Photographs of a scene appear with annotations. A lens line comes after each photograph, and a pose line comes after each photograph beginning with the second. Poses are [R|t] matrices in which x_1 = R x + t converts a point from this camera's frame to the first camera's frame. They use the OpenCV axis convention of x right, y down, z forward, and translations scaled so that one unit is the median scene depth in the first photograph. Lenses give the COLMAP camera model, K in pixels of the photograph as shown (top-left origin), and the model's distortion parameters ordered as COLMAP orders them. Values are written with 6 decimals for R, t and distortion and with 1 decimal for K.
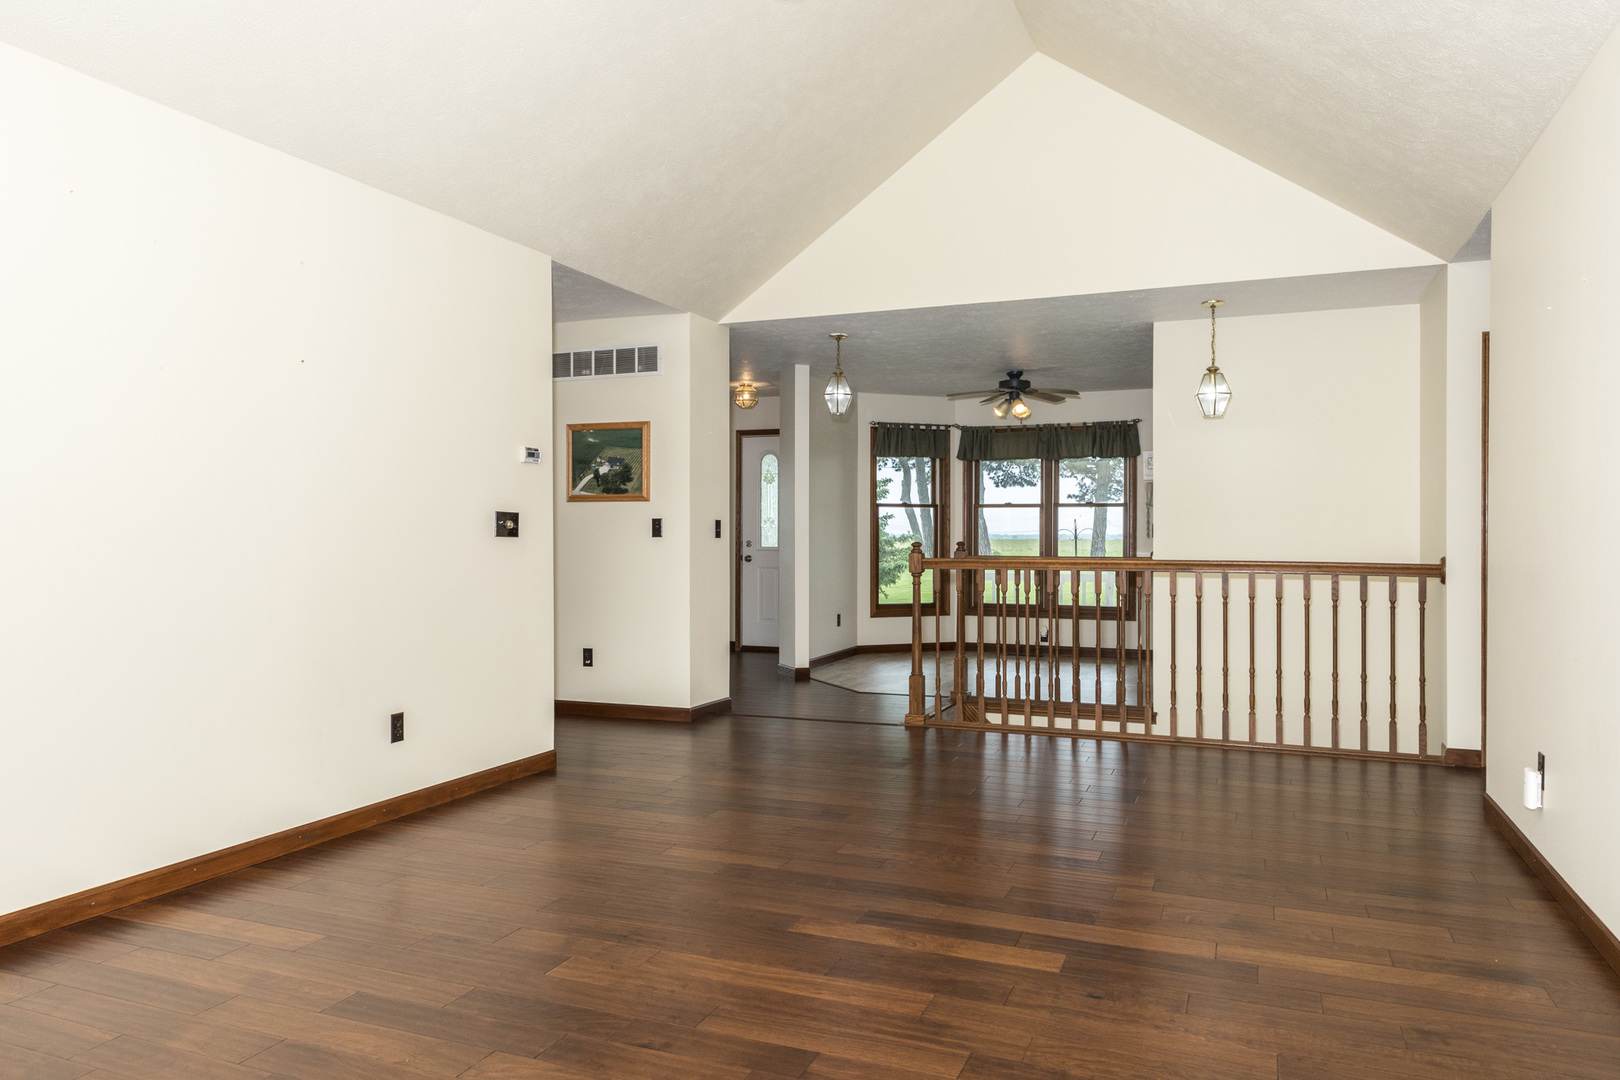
lens RADIAL K [[1098.2, 0, 806.2], [0, 1098.2, 539.4], [0, 0, 1]] dist [0.000457, 0.001164]
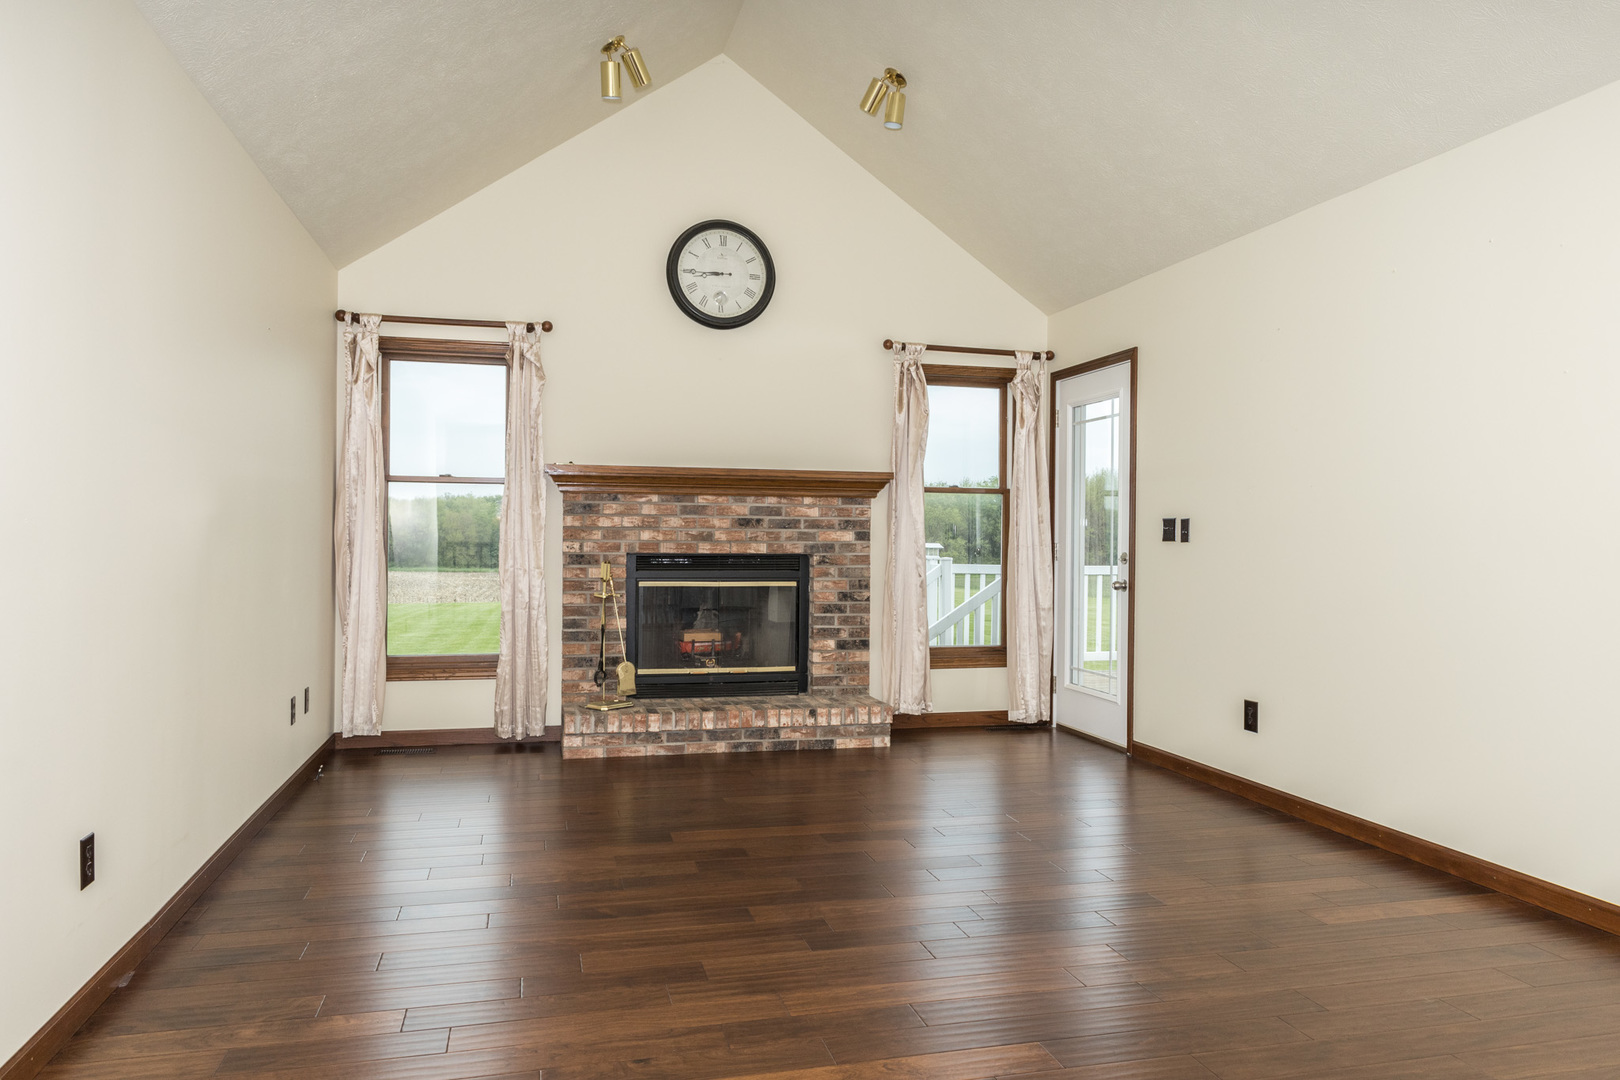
lens RADIAL K [[1098.2, 0, 806.2], [0, 1098.2, 539.4], [0, 0, 1]] dist [0.000457, 0.001164]
pose [[-0.800520, -0.002676, -0.599300, 0.629422], [-0.011698, 0.999869, 0.011162, -0.012587], [0.599192, 0.015946, -0.800447, 1.631318]]
